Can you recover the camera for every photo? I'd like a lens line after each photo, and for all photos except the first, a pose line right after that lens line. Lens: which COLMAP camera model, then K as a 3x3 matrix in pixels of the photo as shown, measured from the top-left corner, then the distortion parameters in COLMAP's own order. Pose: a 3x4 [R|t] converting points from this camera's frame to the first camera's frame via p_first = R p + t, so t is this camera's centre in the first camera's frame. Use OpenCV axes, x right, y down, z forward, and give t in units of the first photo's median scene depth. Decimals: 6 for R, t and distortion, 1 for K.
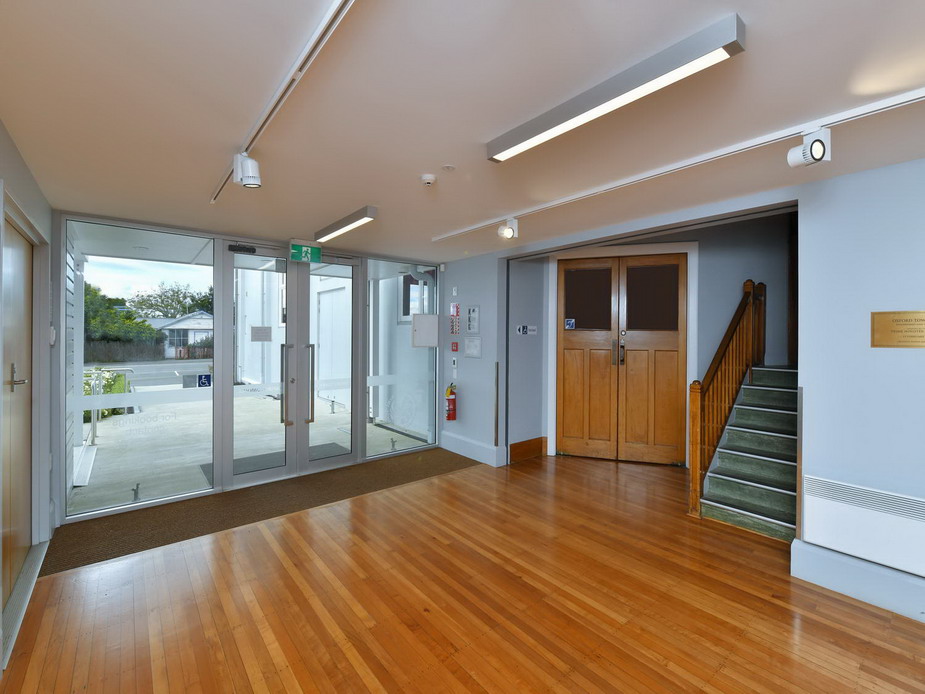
lens RADIAL K [[414.5, 0, 454.2], [0, 414.5, 332.5], [0, 0, 1]] dist [-0.001365, -0.000158]
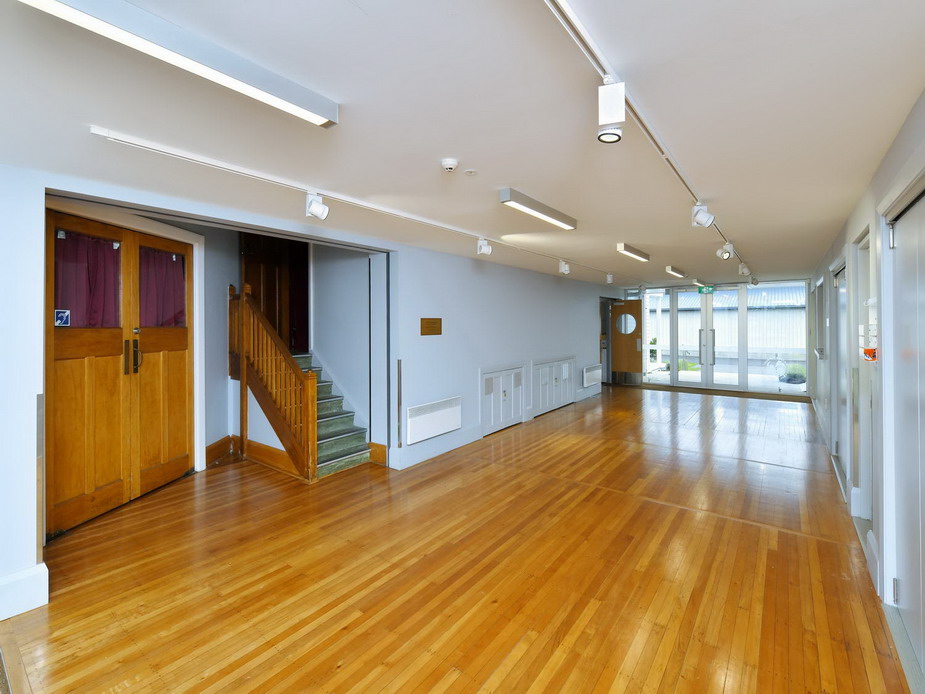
lens RADIAL K [[414.5, 0, 462.4], [0, 414.5, 323.0], [0, 0, 1]] dist [-0.001365, -0.000158]
pose [[-0.232125, 0.000964, 0.972685, -0.898117], [0.004023, 0.999992, -0.000031, -0.021585], [-0.972678, 0.003906, -0.232127, 1.120296]]
